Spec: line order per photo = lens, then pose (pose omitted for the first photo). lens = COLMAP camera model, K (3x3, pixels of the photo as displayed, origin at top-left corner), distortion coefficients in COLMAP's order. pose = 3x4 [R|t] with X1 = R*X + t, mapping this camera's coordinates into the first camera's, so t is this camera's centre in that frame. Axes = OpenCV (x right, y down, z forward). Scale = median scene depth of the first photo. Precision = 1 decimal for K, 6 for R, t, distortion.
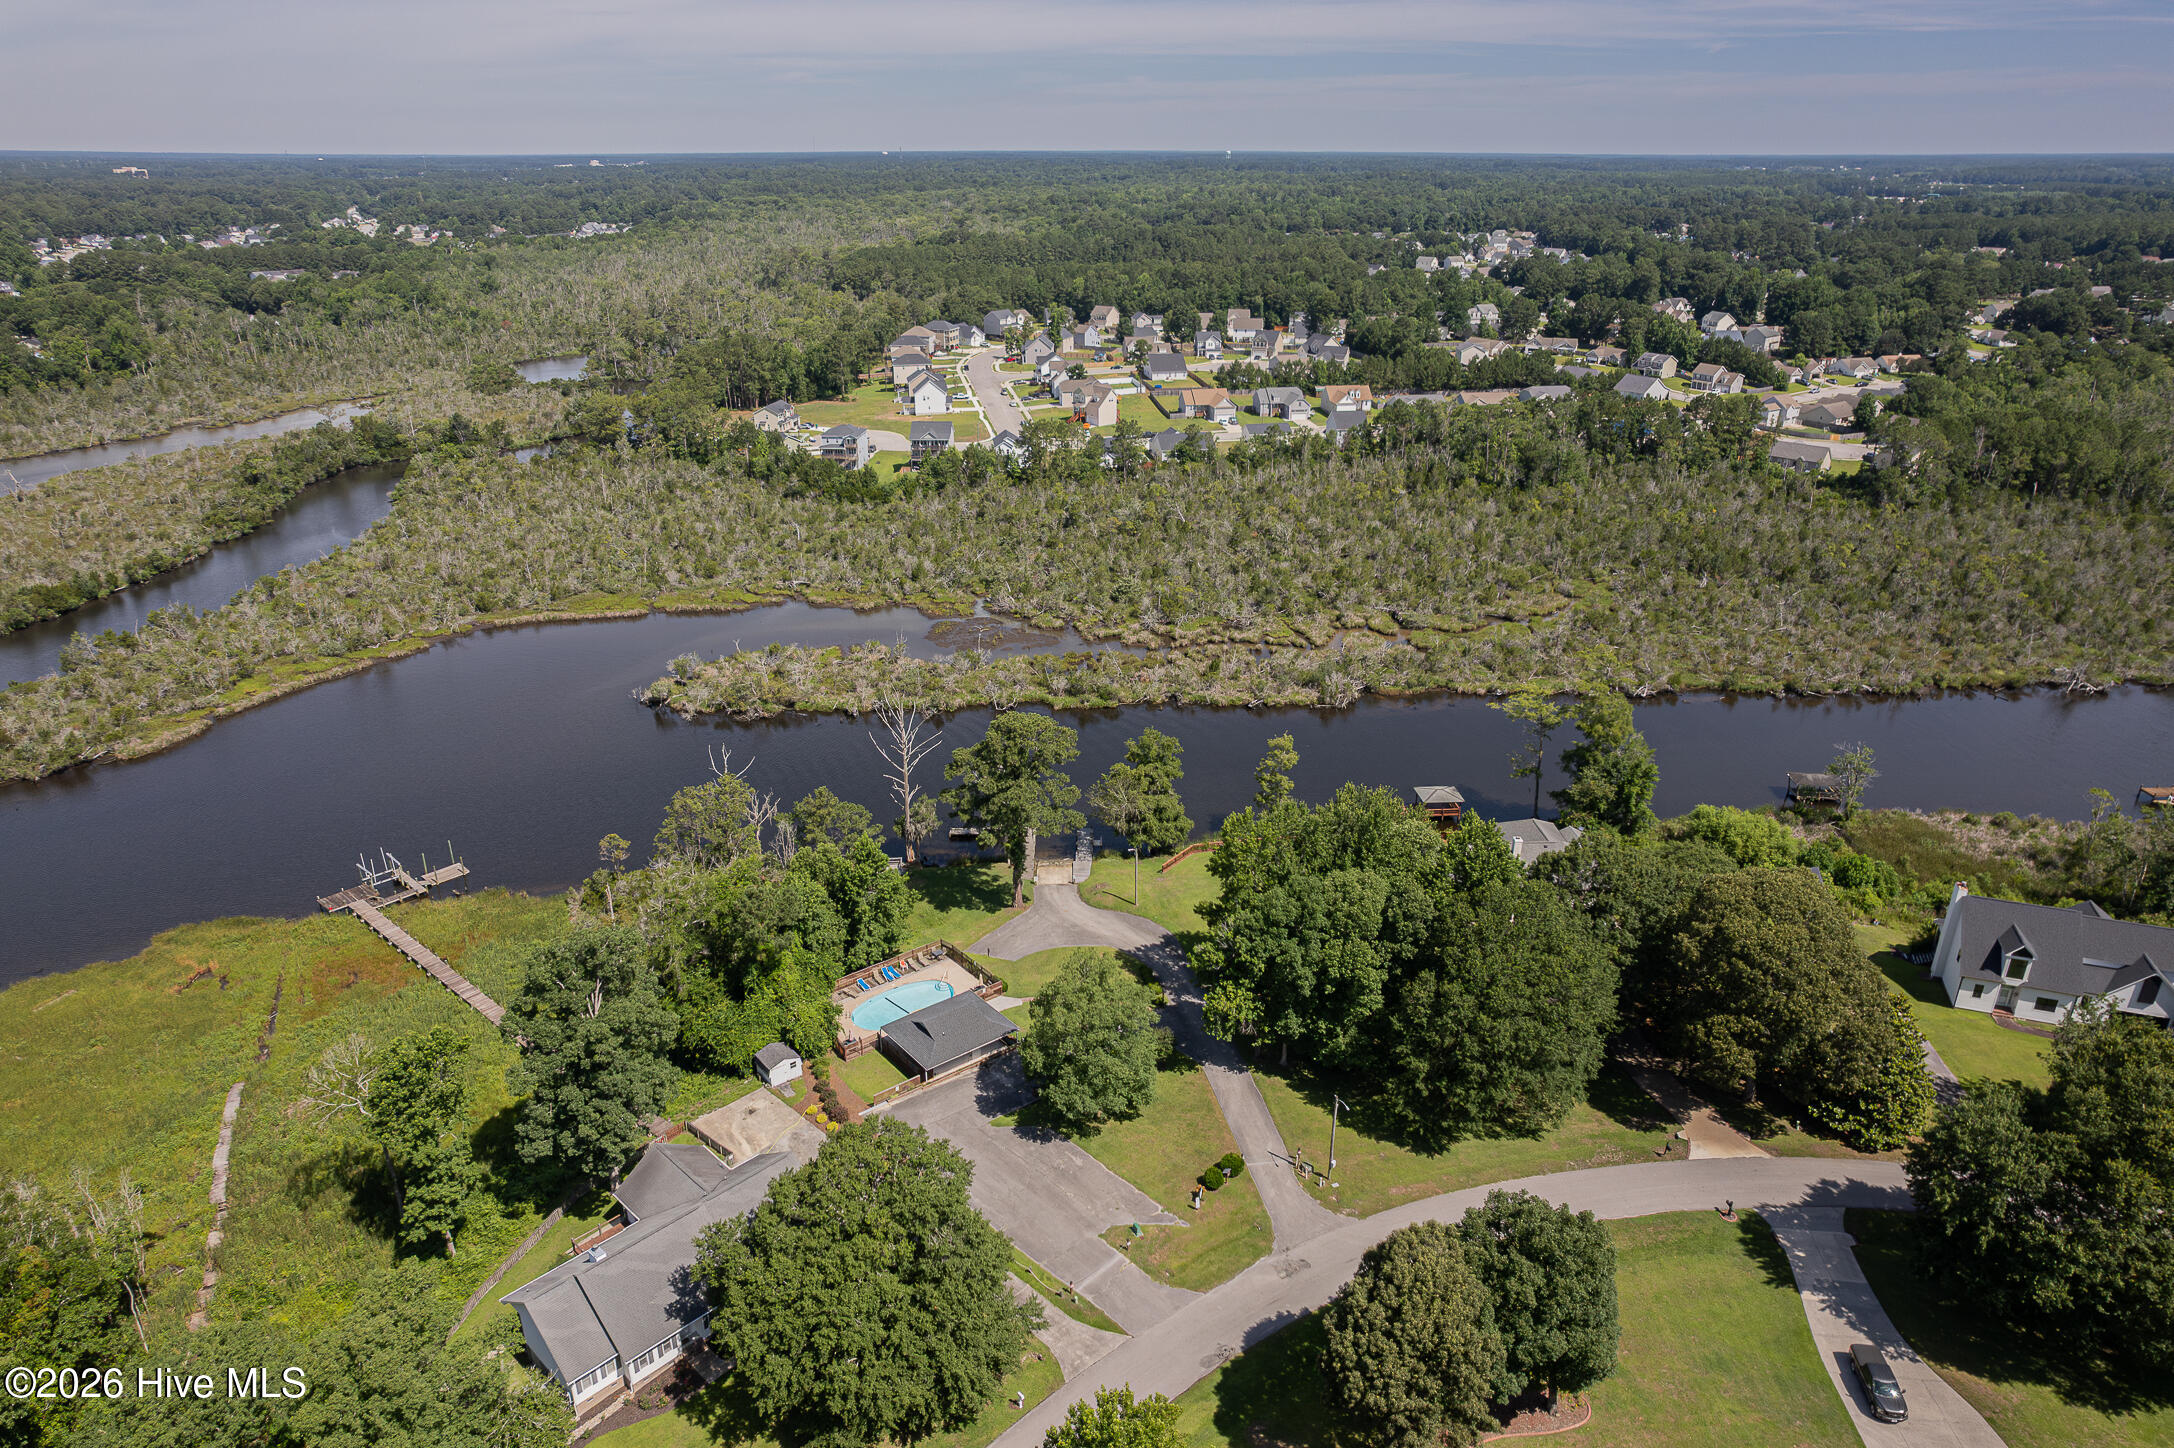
lens RADIAL K [[1382.5, 0, 1084.8], [0, 1382.5, 734.8], [0, 0, 1]] dist [-0.072191, 0.075643]
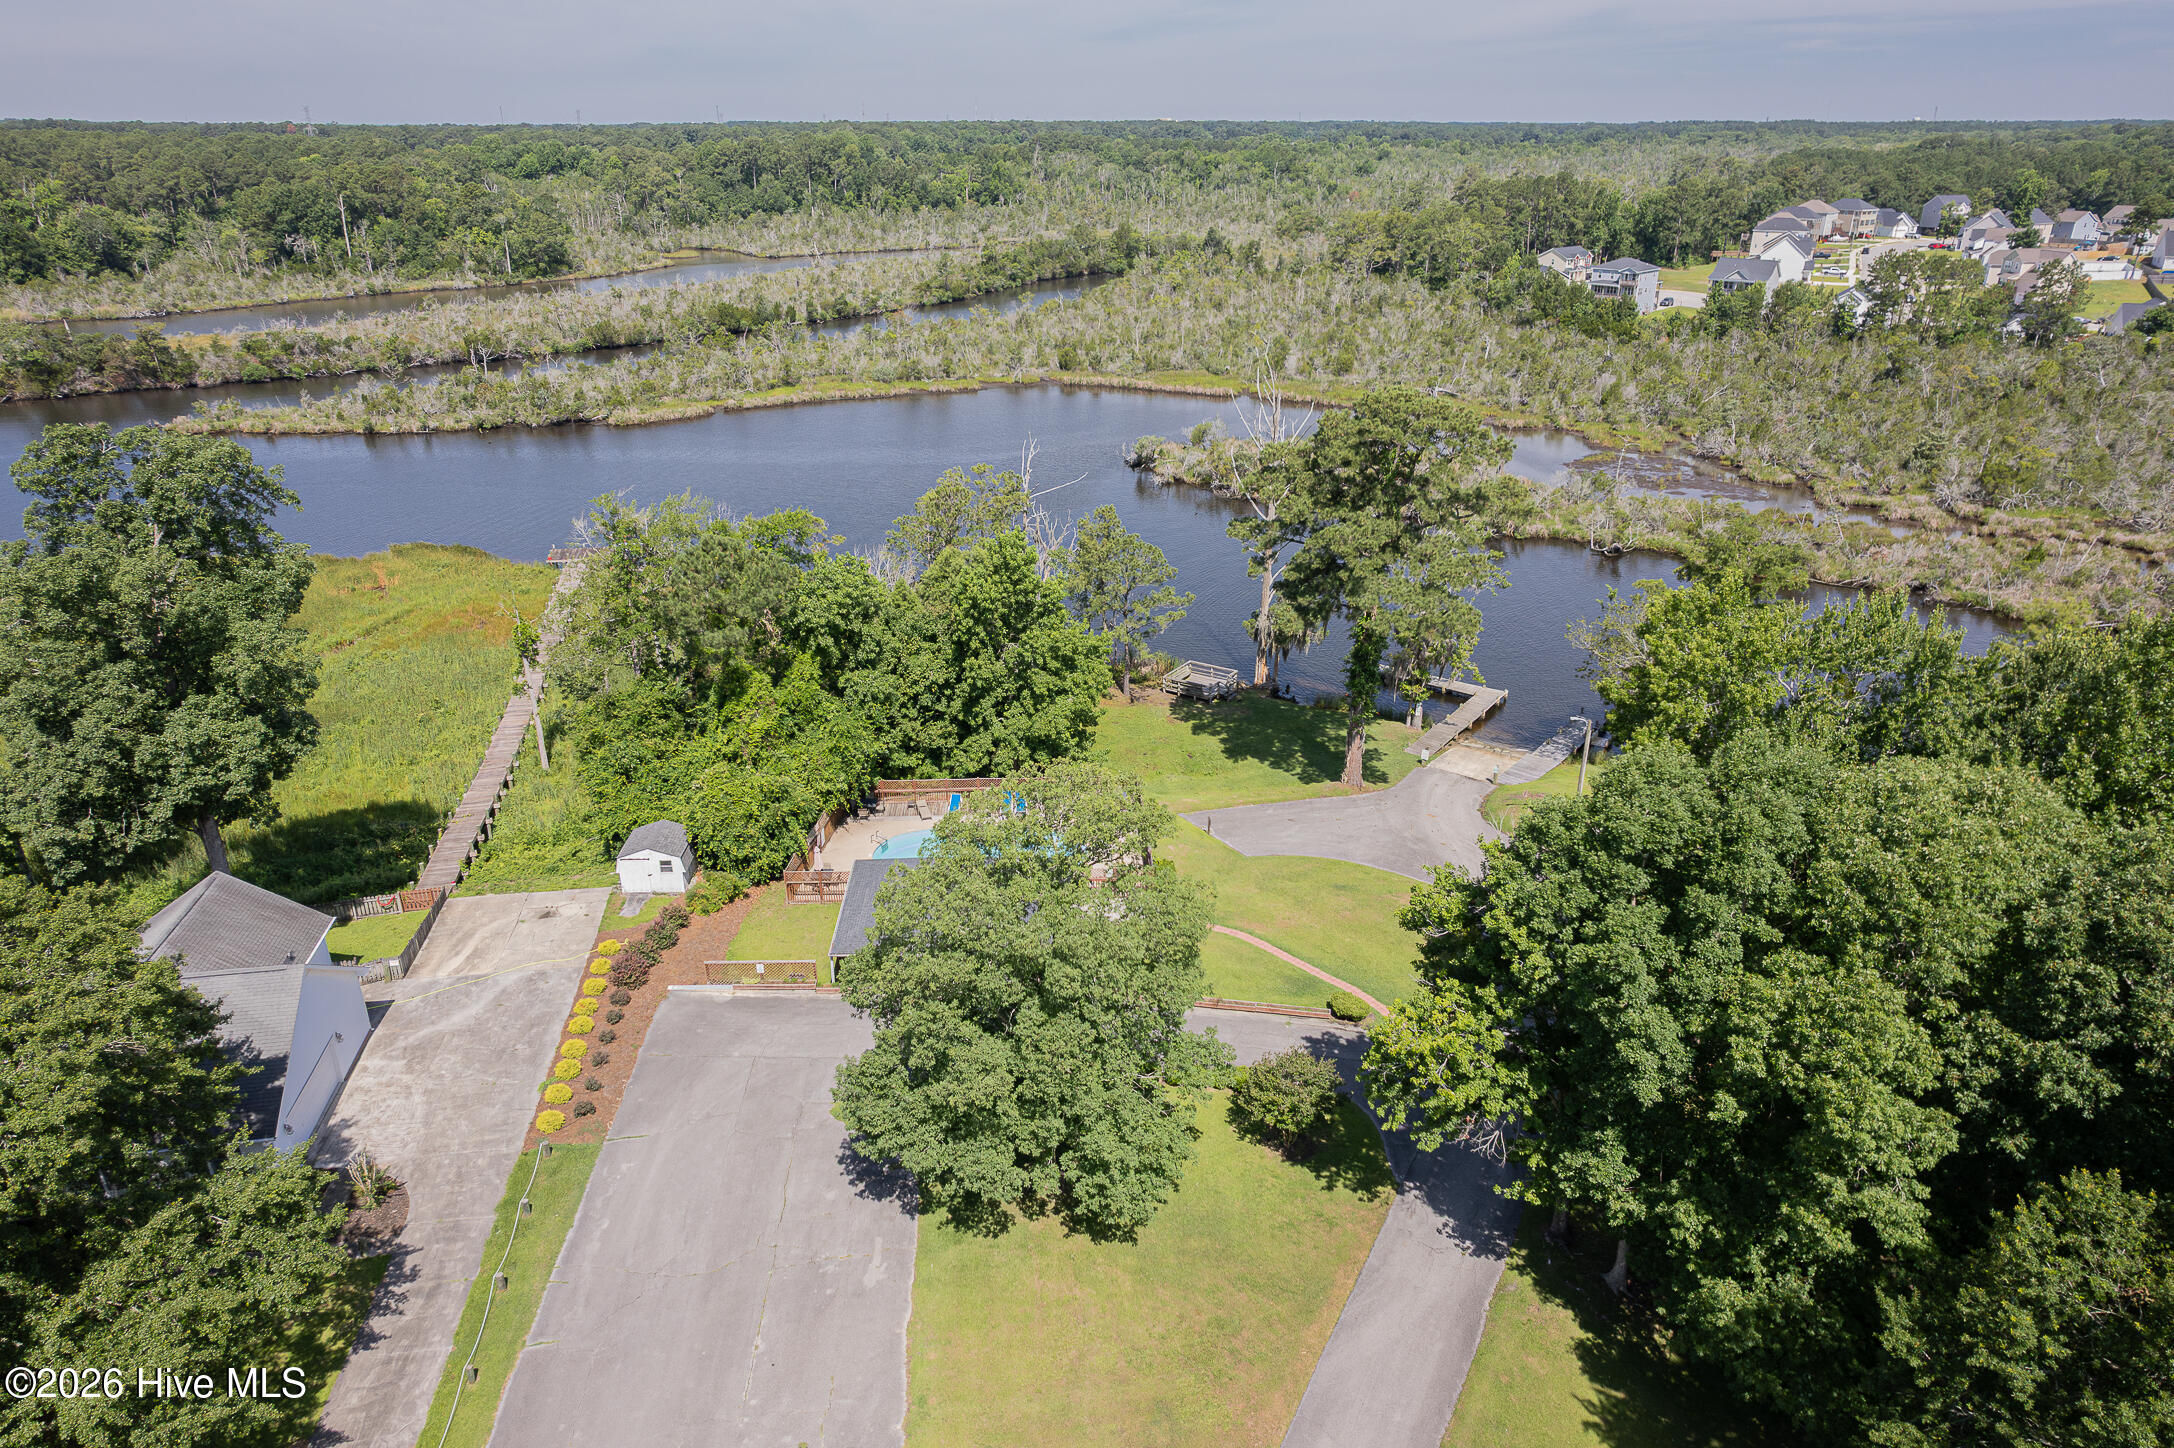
lens RADIAL K [[1412.0, 0, 1087.0], [0, 1412.0, 724.0], [0, 0, 1]] dist [-0.076046, 0.085770]
pose [[0.803826, 0.238007, -0.545176, 0.197511], [-0.234965, 0.968982, 0.076587, 0.108550], [0.546493, 0.066535, 0.834816, 0.635716]]
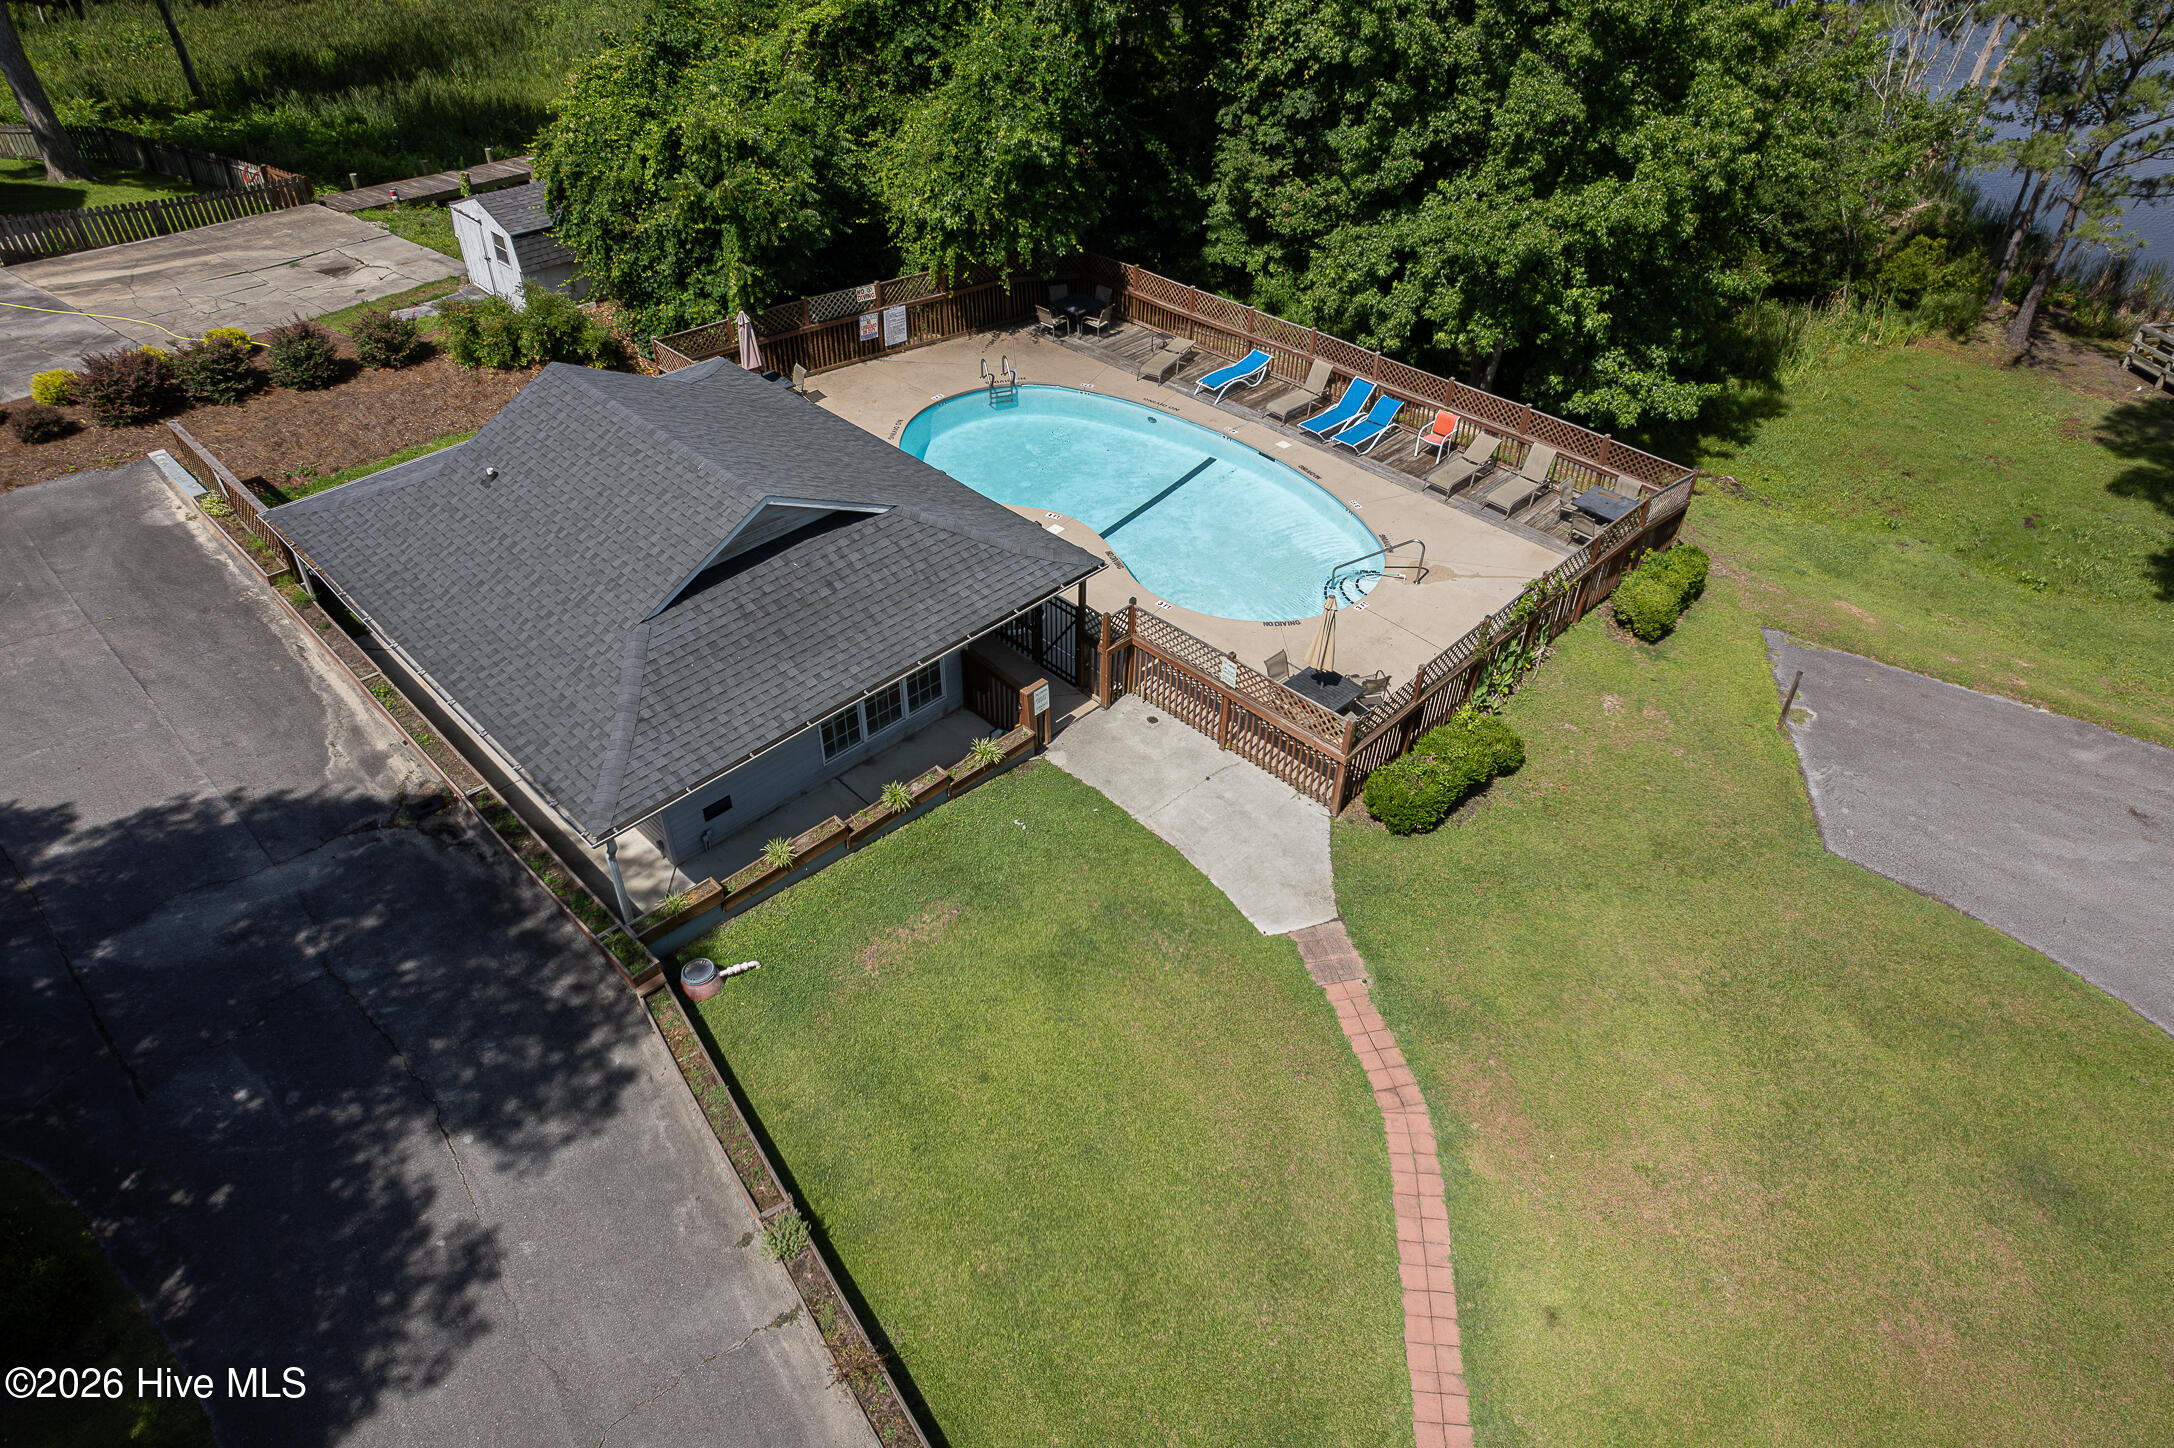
lens RADIAL K [[1382.5, 0, 1084.8], [0, 1382.5, 734.8], [0, 0, 1]] dist [-0.072191, 0.075643]
pose [[0.122522, 0.634490, -0.763159, 0.044871], [-0.396681, 0.736167, 0.548363, 0.127858], [0.909743, 0.235544, 0.341887, 1.034678]]
